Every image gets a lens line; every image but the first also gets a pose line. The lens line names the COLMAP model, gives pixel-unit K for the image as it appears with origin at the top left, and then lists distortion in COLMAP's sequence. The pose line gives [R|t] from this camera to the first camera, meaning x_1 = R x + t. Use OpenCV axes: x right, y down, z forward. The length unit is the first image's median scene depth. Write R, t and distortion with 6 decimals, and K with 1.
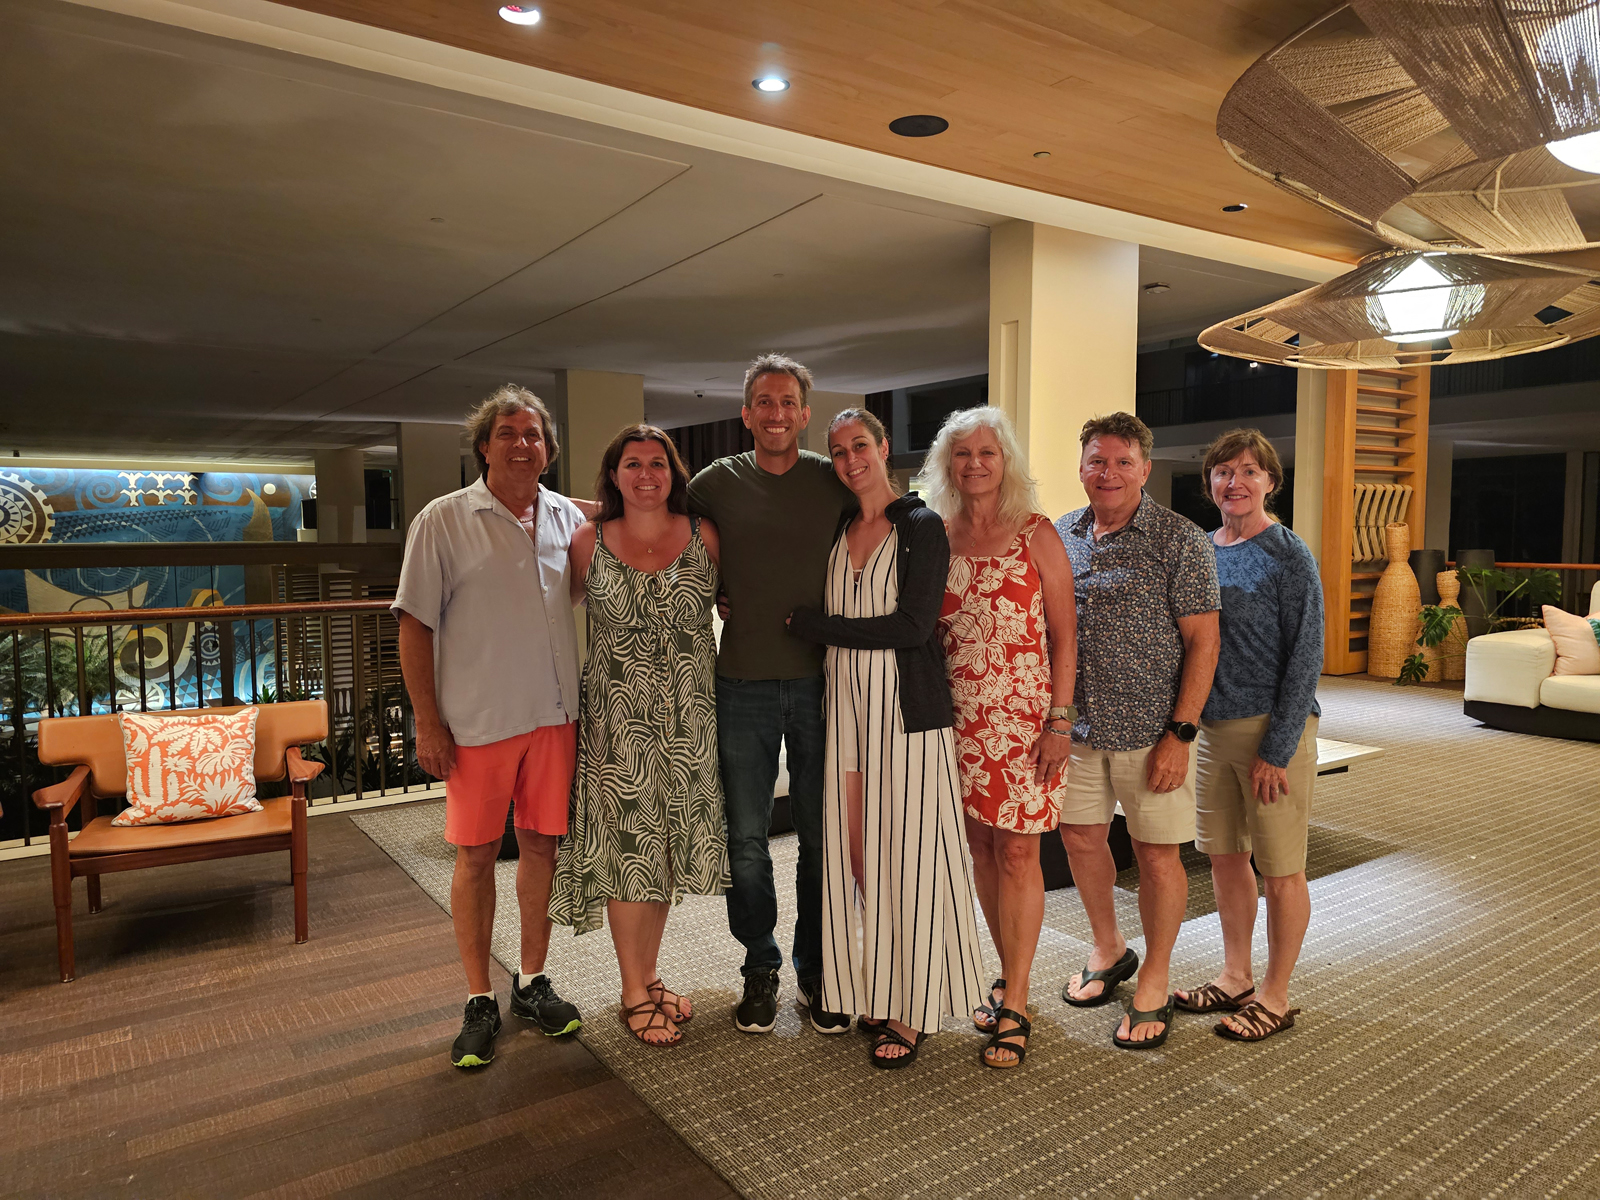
lens RADIAL K [[1079.6, 0, 795.4], [0, 1079.6, 603.4], [0, 0, 1]] dist [0.035457, -0.034674]
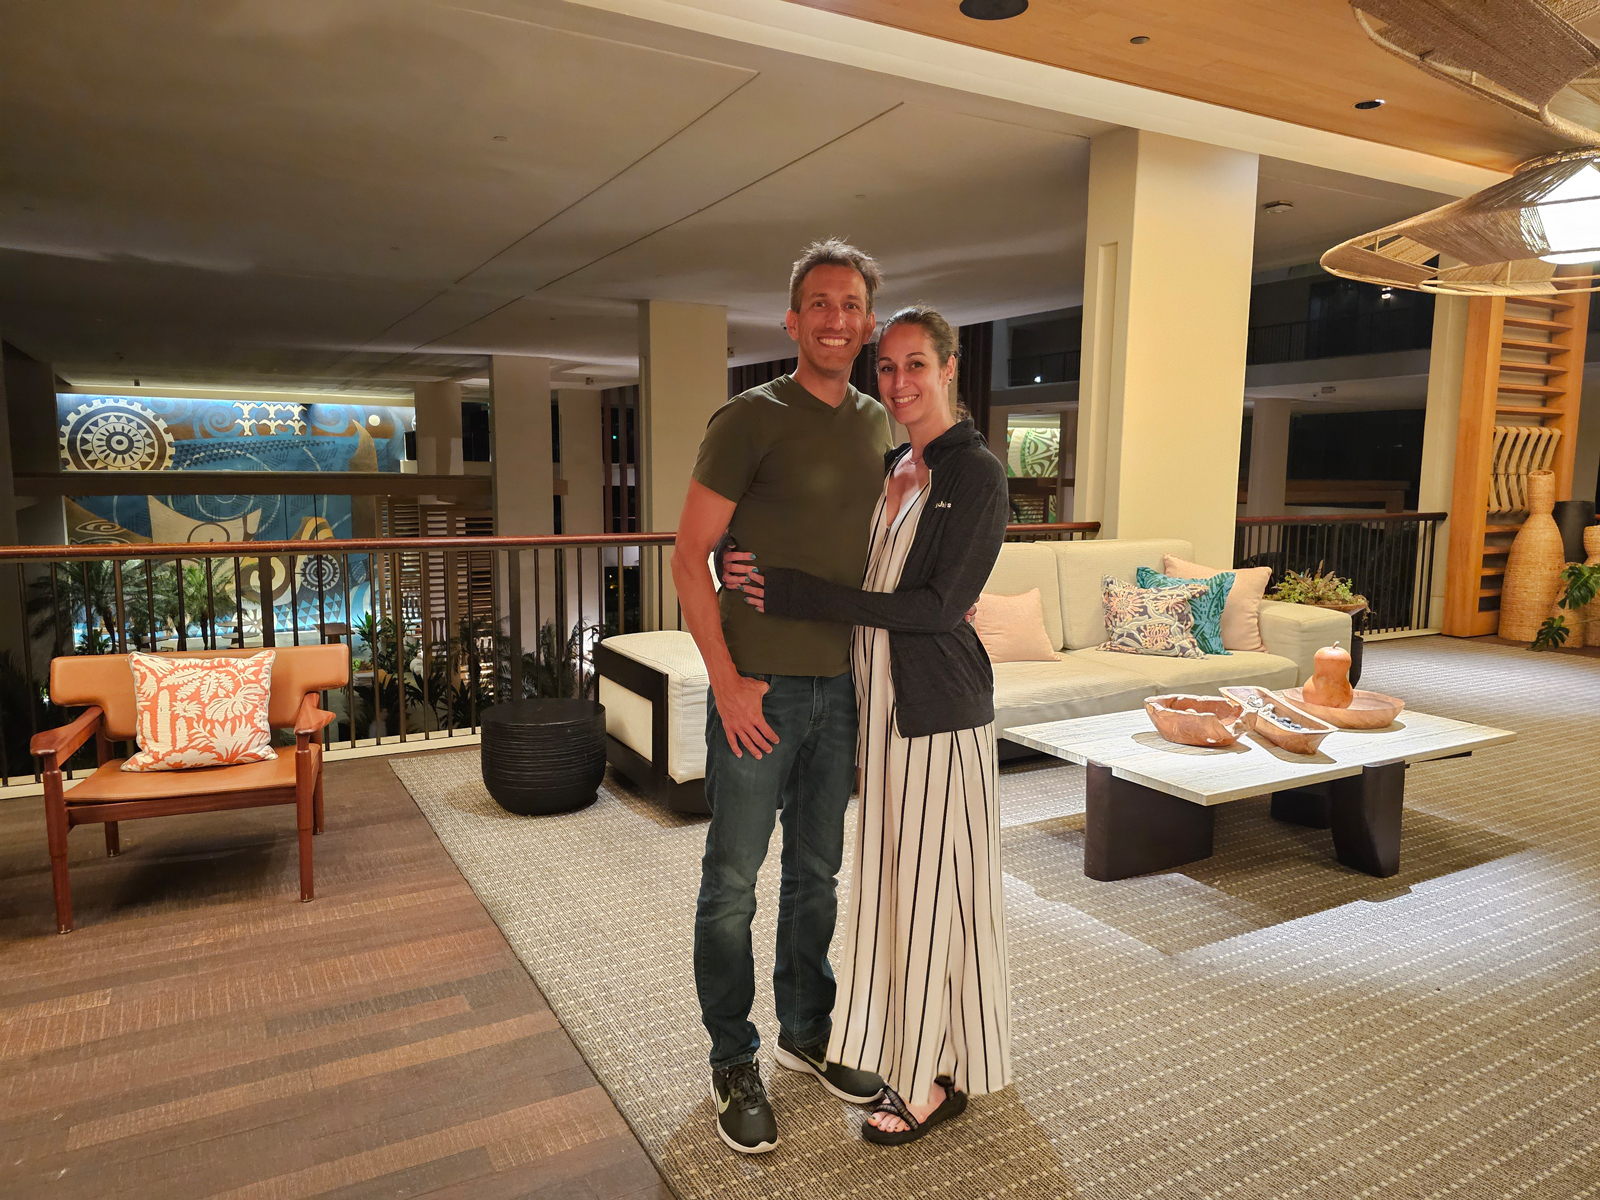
lens RADIAL K [[1079.6, 0, 794.4], [0, 1079.6, 599.6], [0, 0, 1]] dist [0.035457, -0.034674]
pose [[0.995786, 0.024766, -0.088298, 0.043347], [-0.019924, 0.998271, 0.055307, -0.011244], [0.089516, -0.053315, 0.994557, 0.095094]]
